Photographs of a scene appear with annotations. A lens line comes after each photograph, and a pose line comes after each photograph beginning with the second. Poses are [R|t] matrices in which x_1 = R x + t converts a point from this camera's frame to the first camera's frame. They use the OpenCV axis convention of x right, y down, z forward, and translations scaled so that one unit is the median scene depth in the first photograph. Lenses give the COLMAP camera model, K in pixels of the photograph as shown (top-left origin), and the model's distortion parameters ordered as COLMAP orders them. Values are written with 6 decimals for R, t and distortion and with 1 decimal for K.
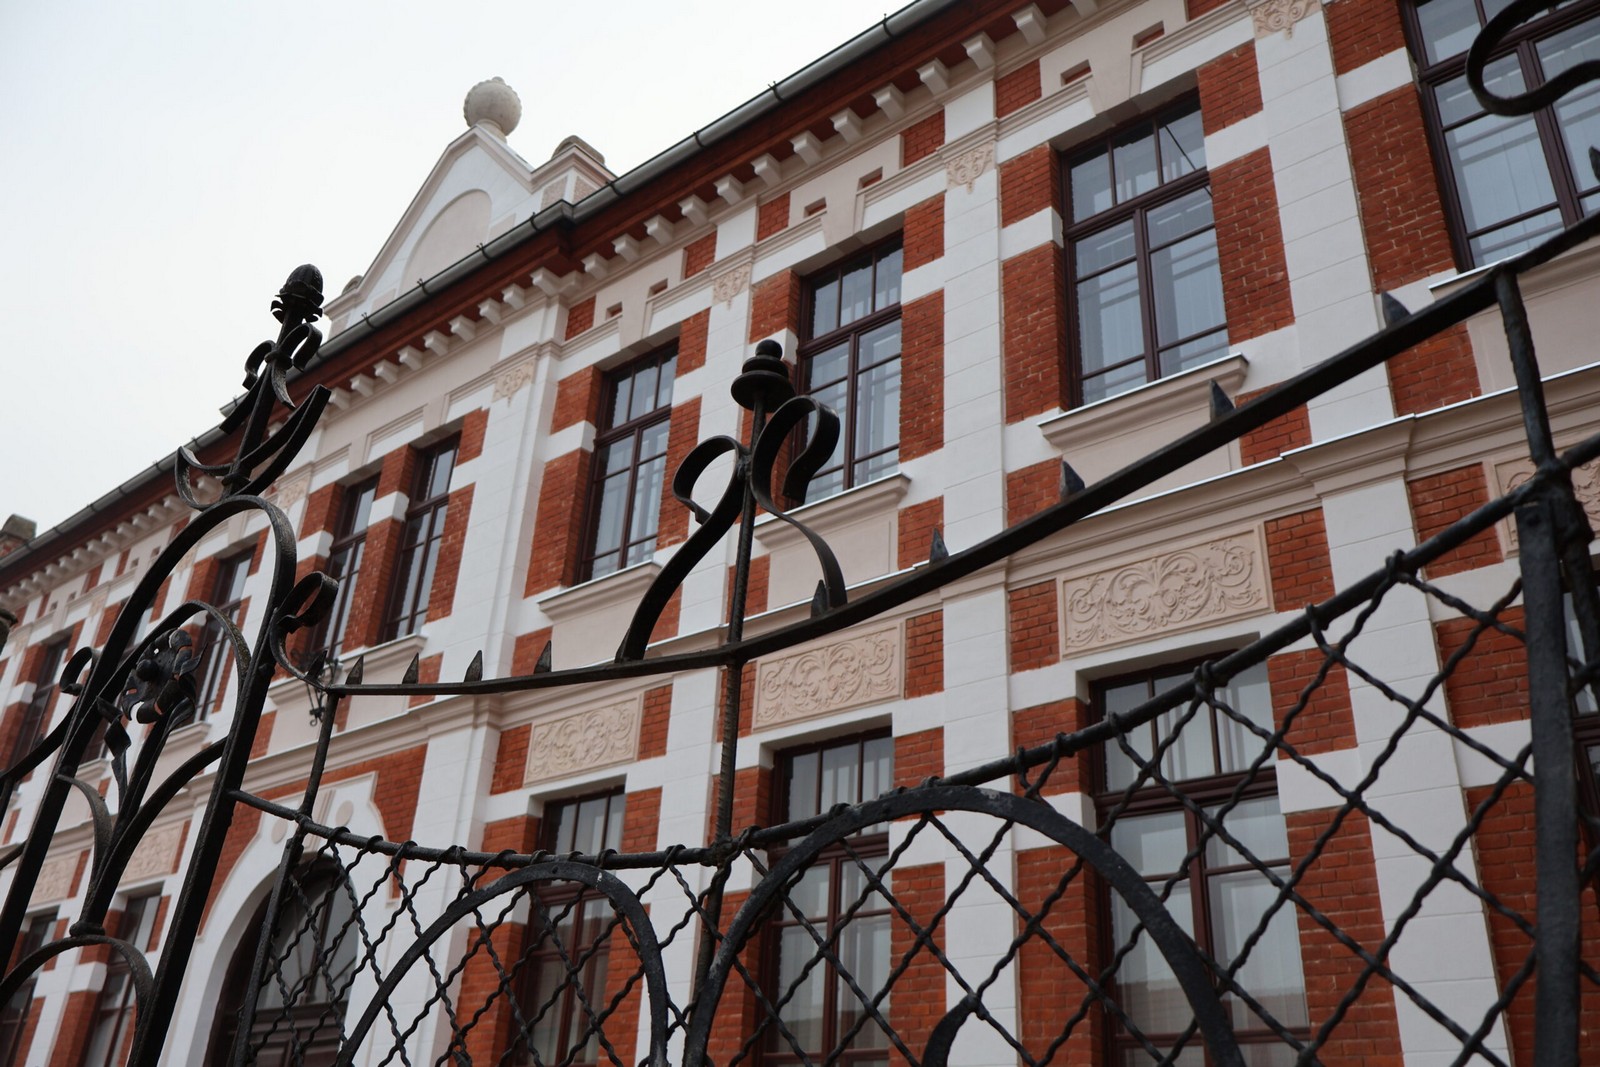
lens RADIAL K [[1299.3, 0, 801.2], [0, 1299.3, 619.7], [0, 0, 1]] dist [-0.022350, 0.000146]
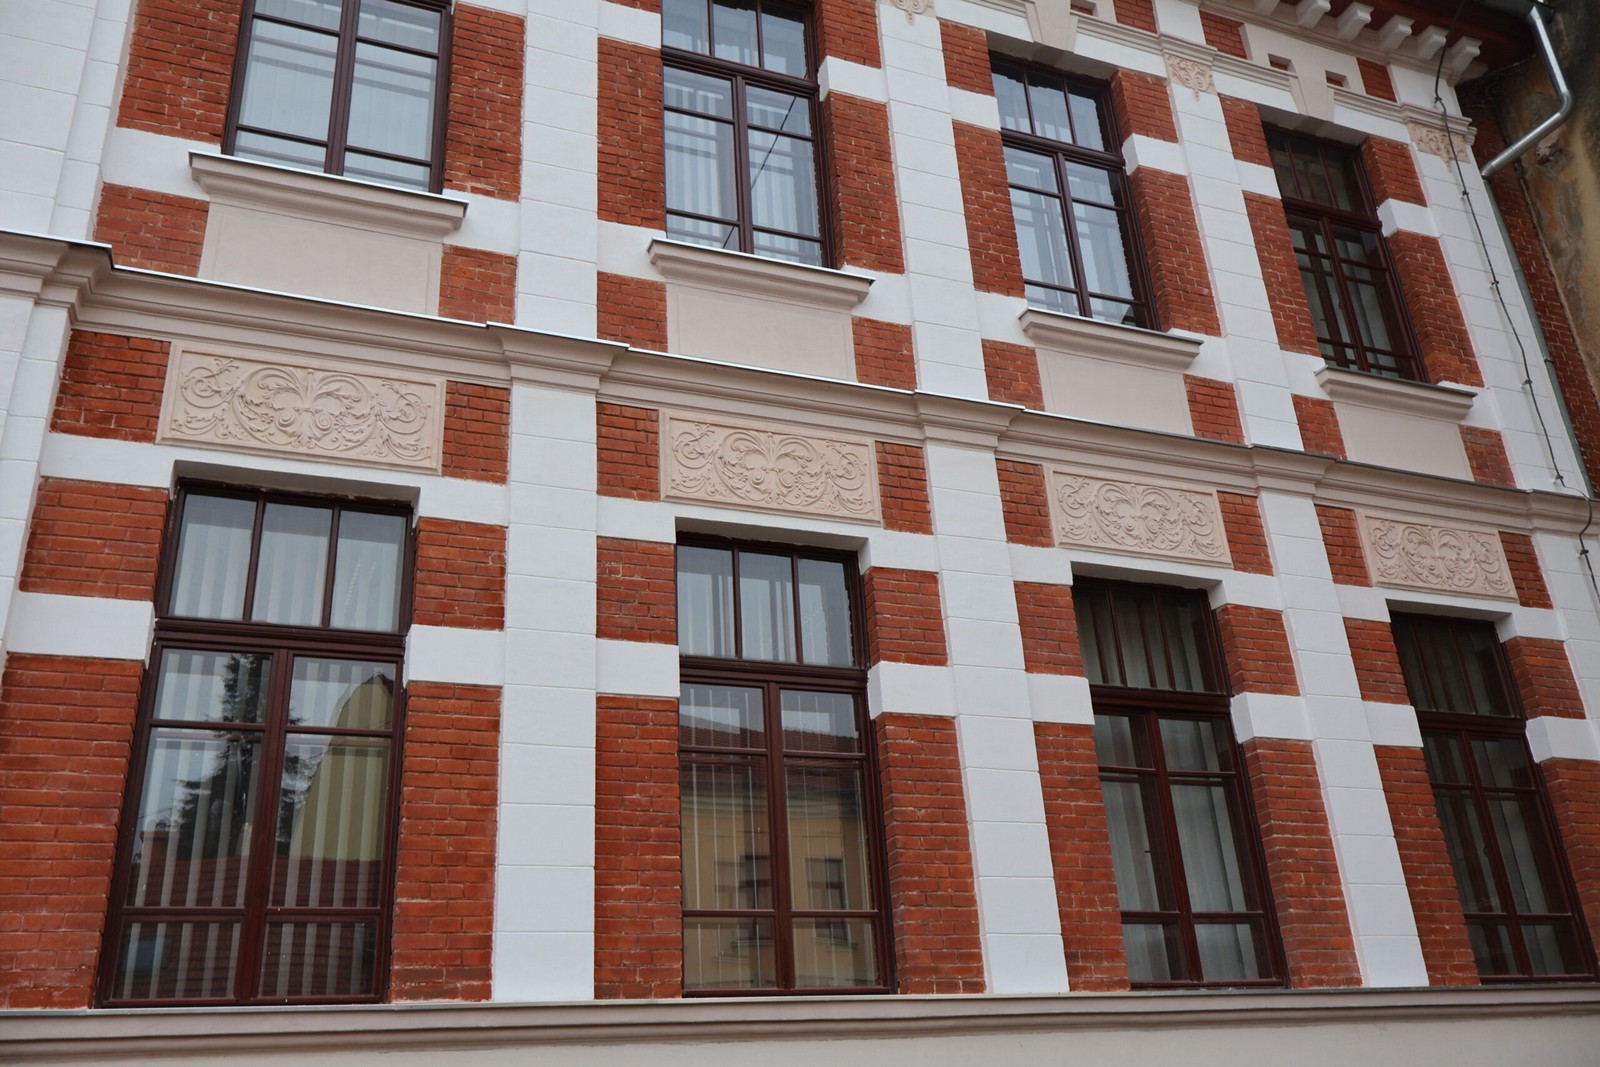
lens RADIAL K [[1348.3, 0, 800.0], [0, 1348.3, 533.5], [0, 0, 1]] dist [-0.030666, -0.000646]
pose [[0.496536, 0.276631, 0.822756, -0.534231], [-0.301068, 0.943903, -0.135668, 0.155804], [-0.814131, -0.180342, 0.551966, 0.398754]]
